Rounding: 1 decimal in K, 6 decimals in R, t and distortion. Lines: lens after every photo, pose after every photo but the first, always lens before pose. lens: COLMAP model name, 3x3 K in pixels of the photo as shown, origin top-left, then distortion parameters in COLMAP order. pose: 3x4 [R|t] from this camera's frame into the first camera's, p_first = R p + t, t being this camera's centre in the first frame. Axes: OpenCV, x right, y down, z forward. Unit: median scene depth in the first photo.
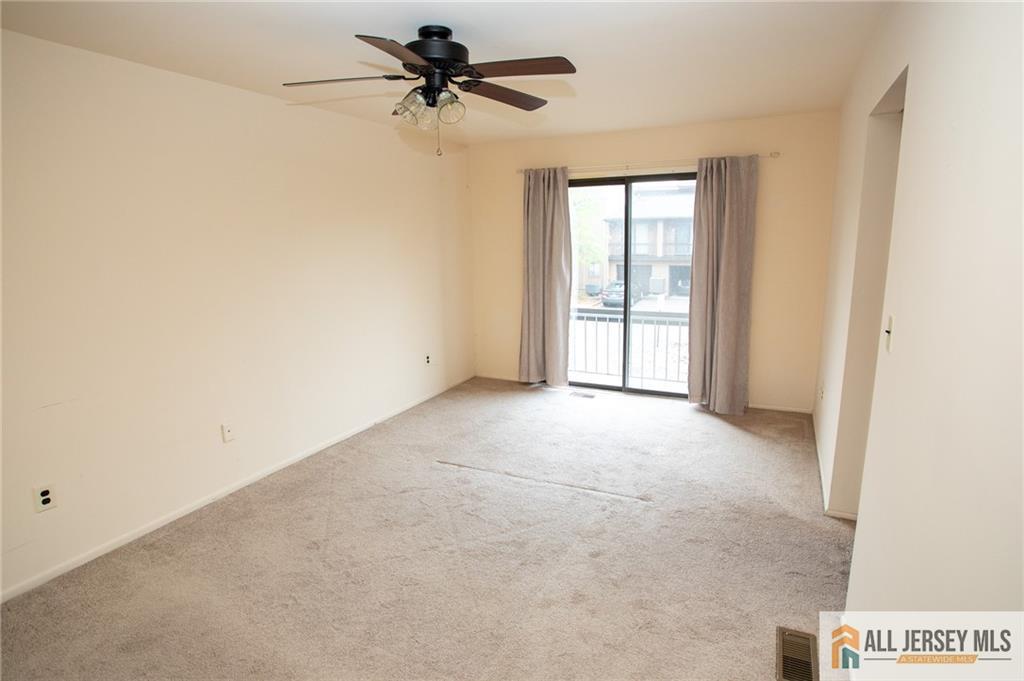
lens RADIAL K [[541.5, 0, 516.0], [0, 541.5, 330.6], [0, 0, 1]] dist [-0.053299, -0.000040]
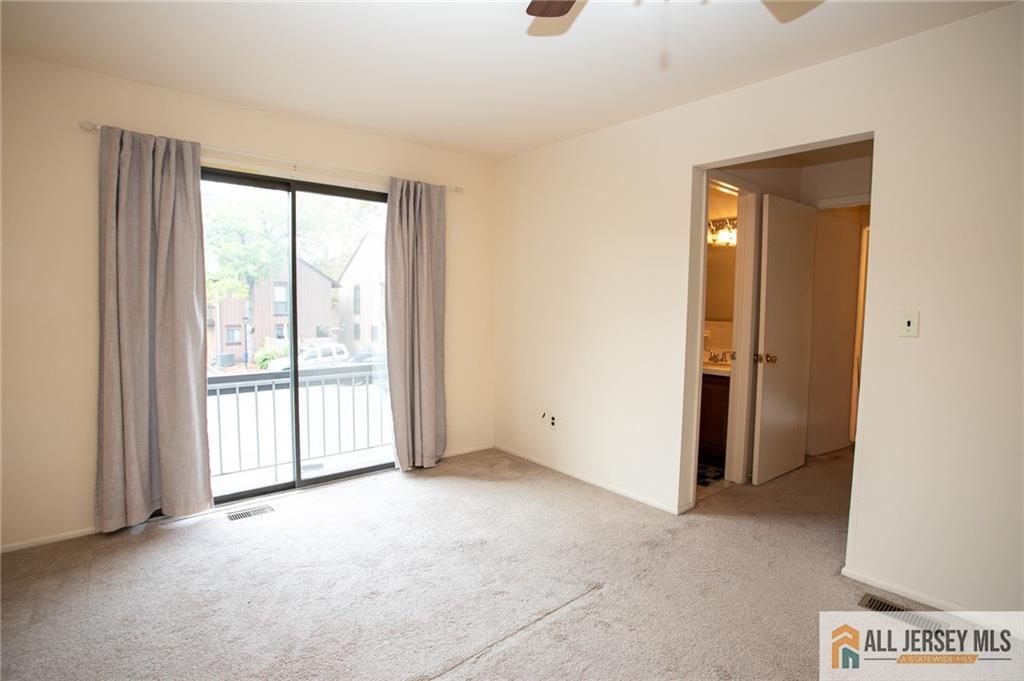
lens RADIAL K [[498.7, 0, 508.8], [0, 498.7, 343.2], [0, 0, 1]] dist [-0.067190, 0.026439]
pose [[0.399704, -0.053645, 0.915073, -0.282696], [0.140837, 0.990027, -0.003479, -0.032048], [-0.905760, 0.130266, 0.403273, 0.504181]]
